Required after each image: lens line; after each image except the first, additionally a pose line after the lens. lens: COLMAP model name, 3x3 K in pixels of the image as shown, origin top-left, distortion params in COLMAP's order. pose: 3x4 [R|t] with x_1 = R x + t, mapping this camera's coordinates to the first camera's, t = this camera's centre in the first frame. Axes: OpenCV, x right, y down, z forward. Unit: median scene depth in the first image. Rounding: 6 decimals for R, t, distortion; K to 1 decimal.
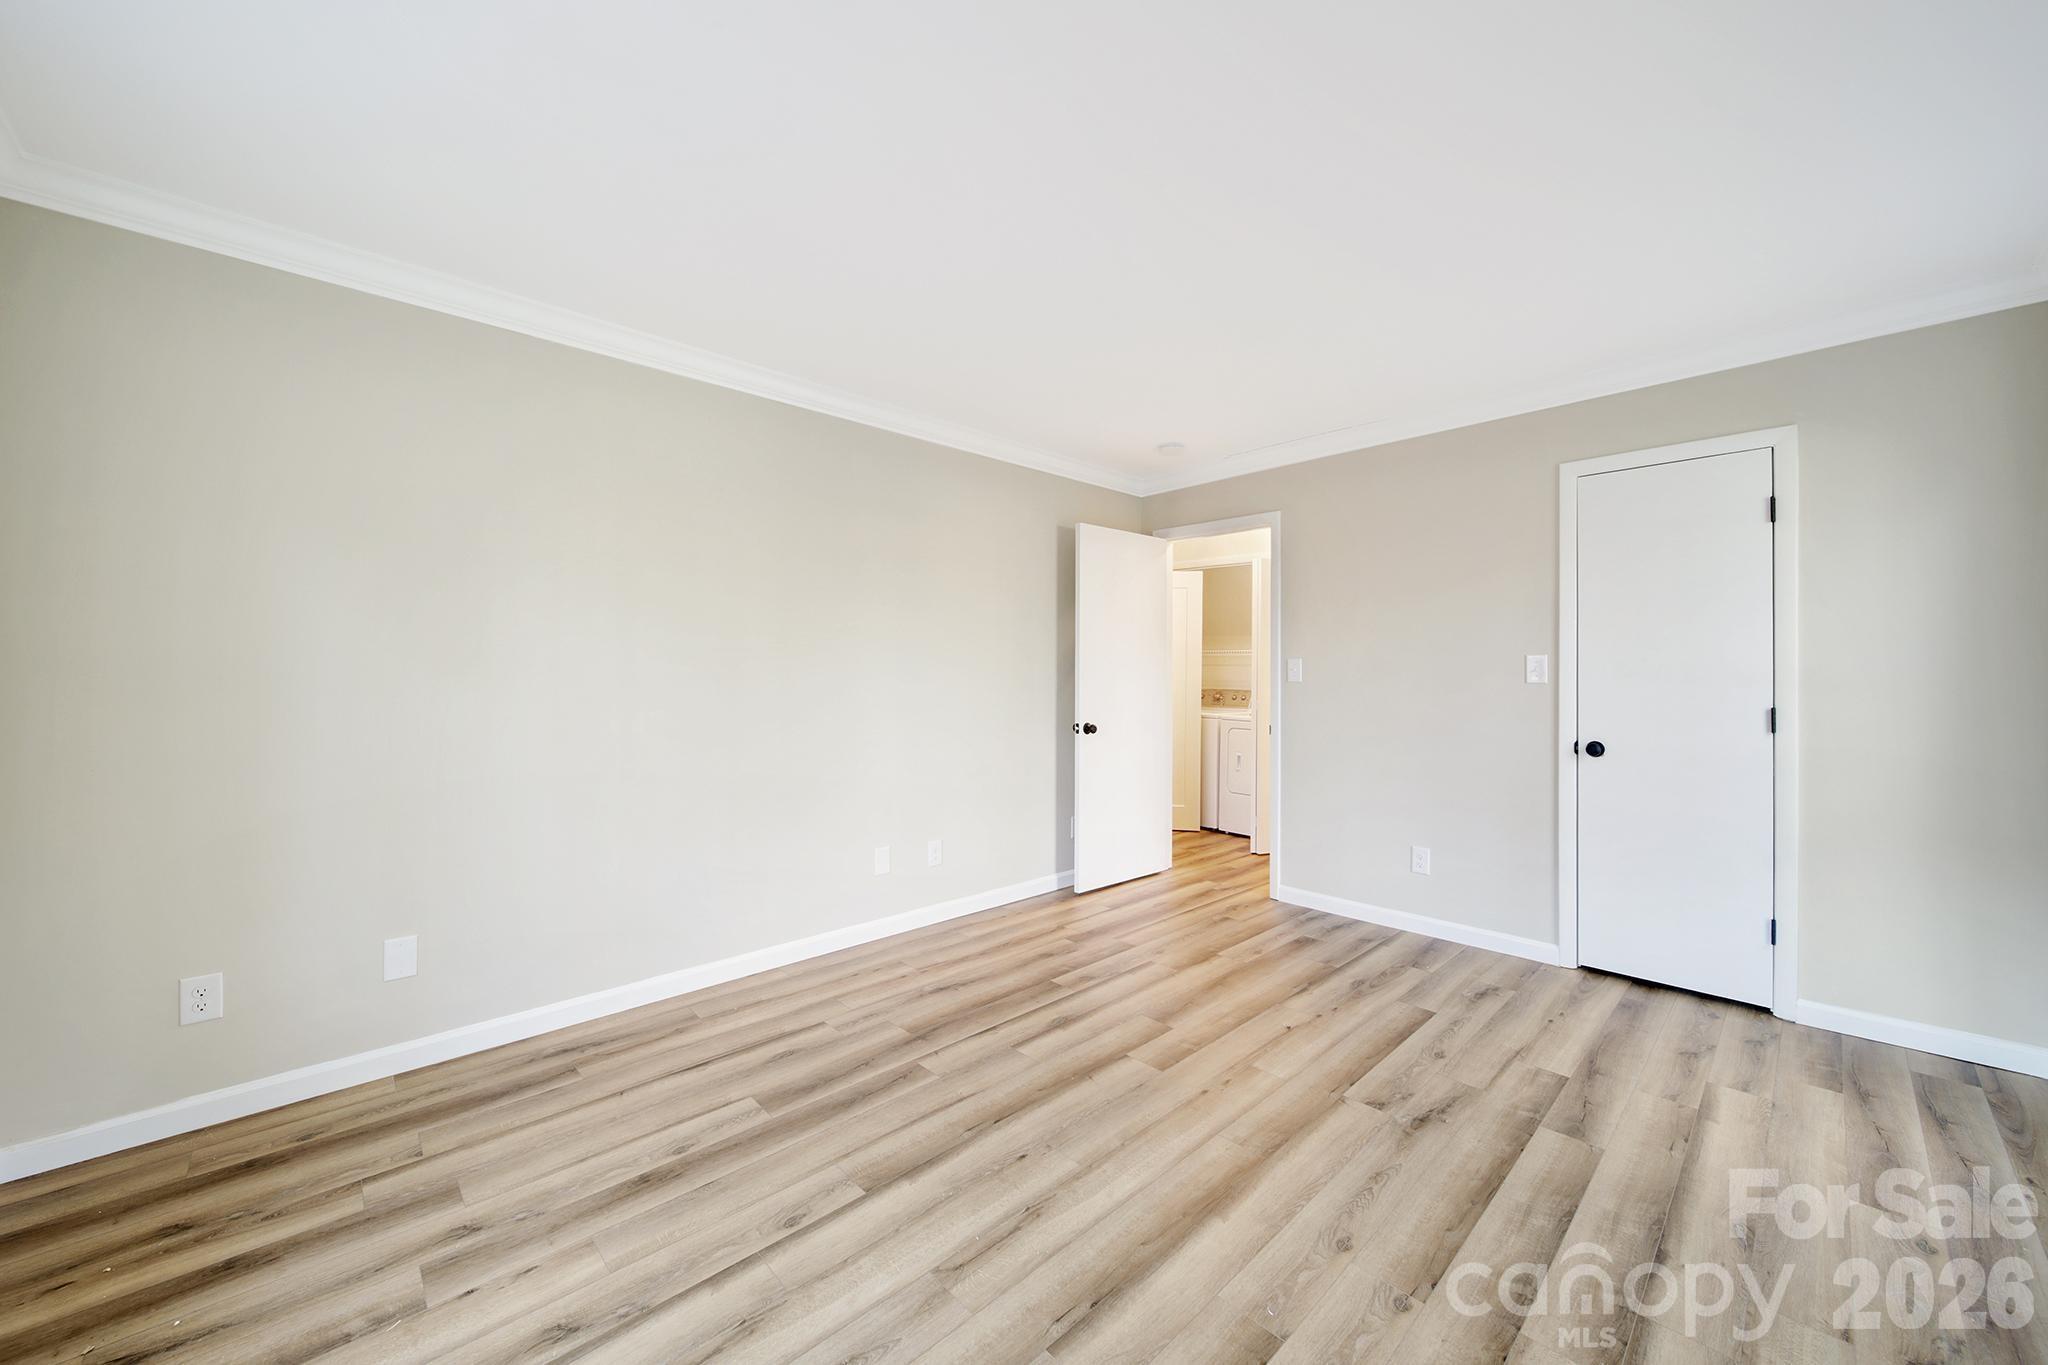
lens RADIAL K [[714.9, 0, 1021.8], [0, 714.9, 674.7], [0, 0, 1]] dist [-0.001627, -0.000208]
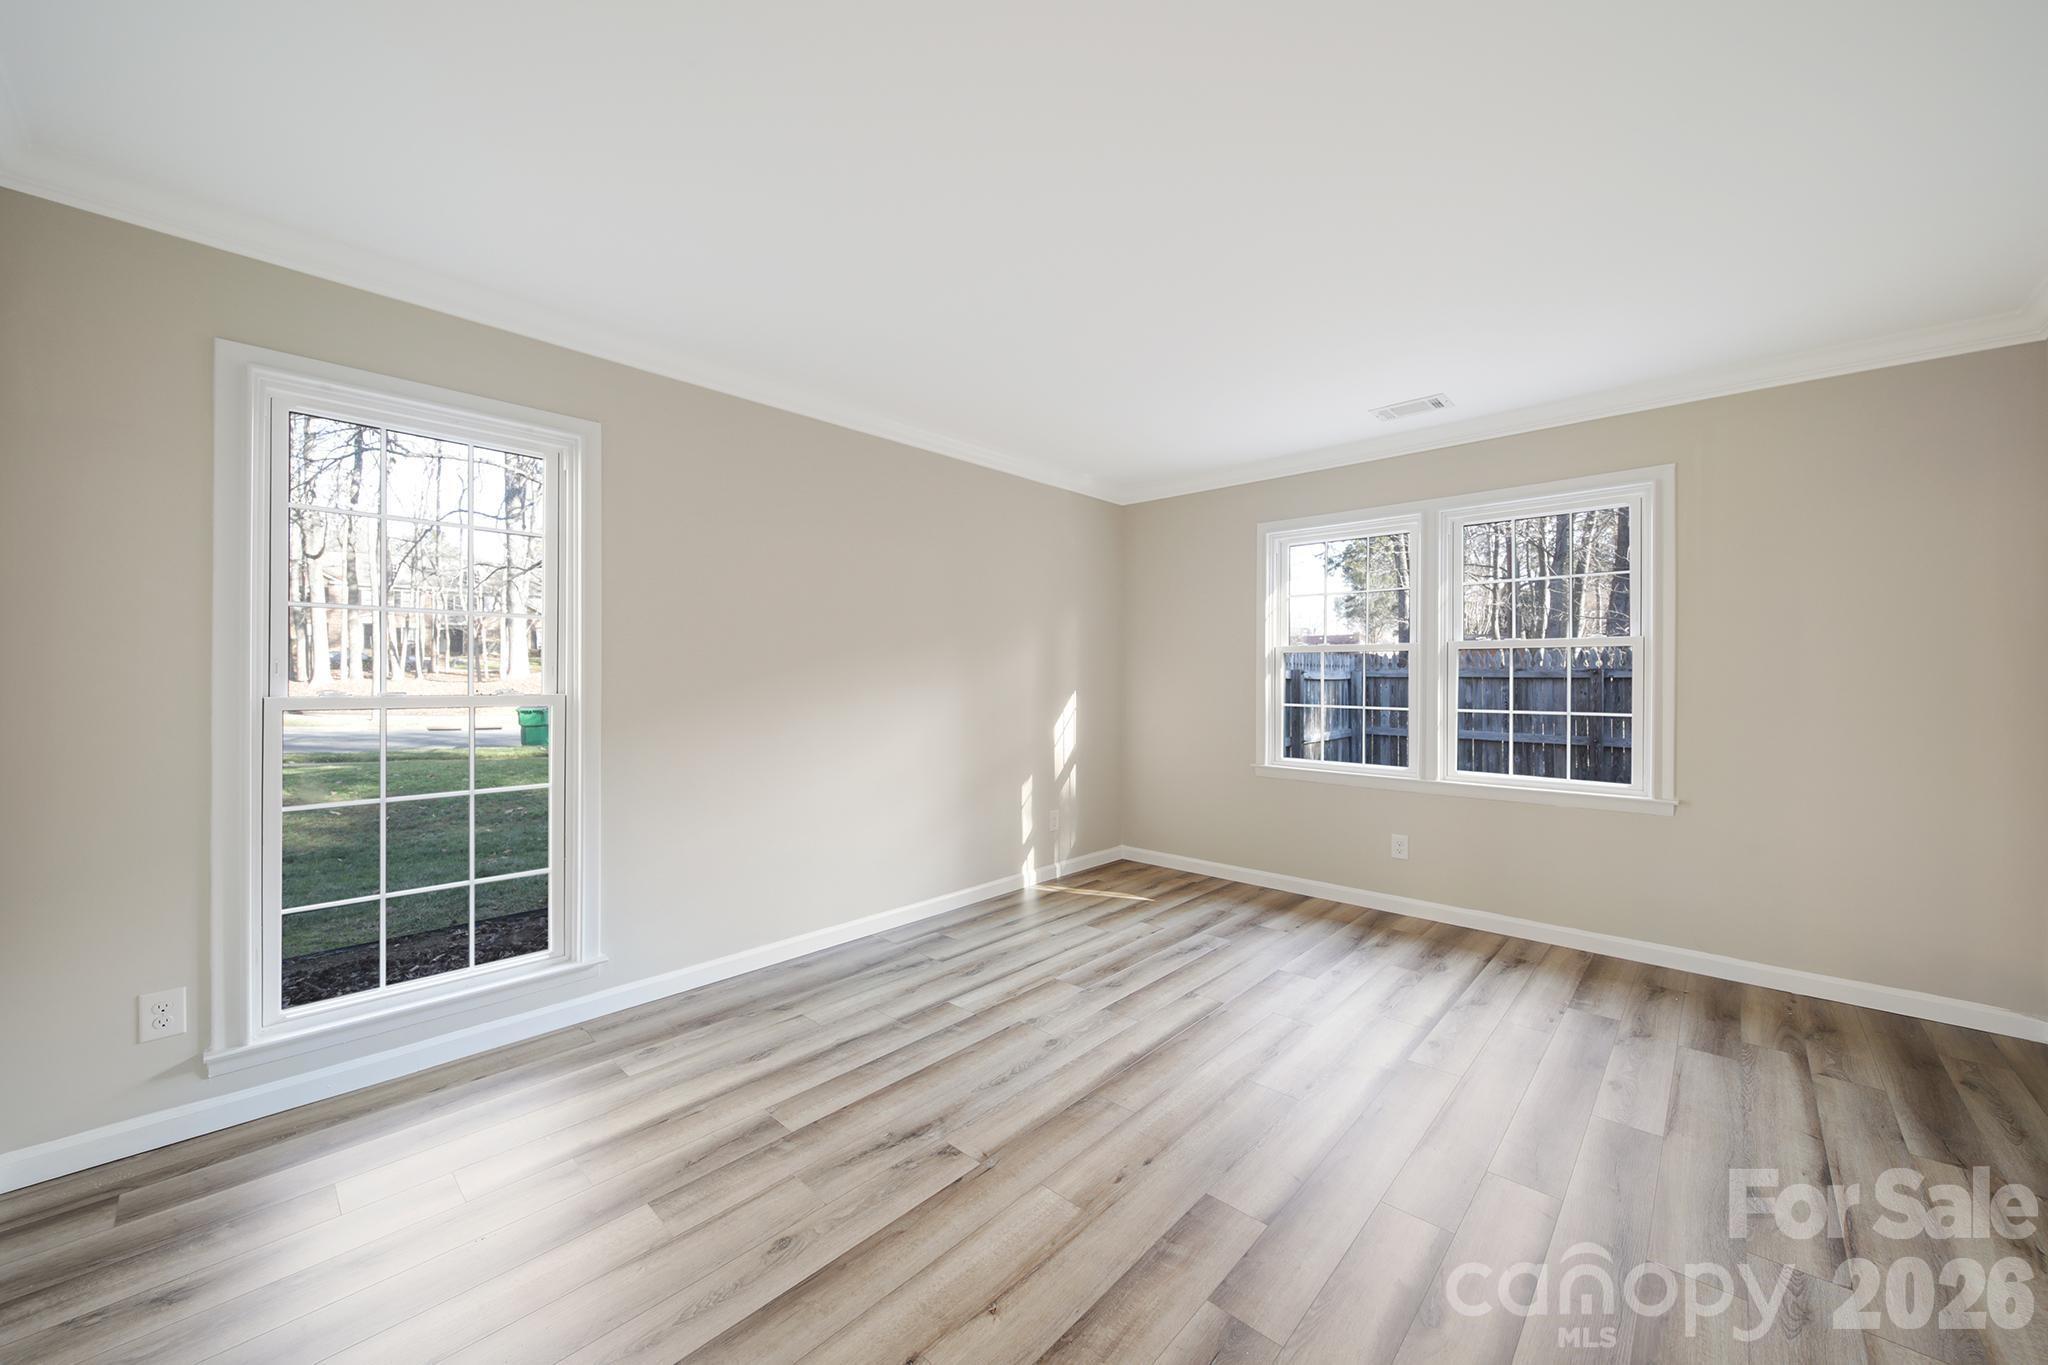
lens RADIAL K [[714.9, 0, 1021.8], [0, 714.9, 674.7], [0, 0, 1]] dist [-0.001627, -0.000208]
pose [[-0.996102, -0.003668, -0.088131, 0.497915], [-0.003773, 0.999992, 0.001026, 0.035257], [0.088127, 0.001354, -0.996108, 1.893442]]
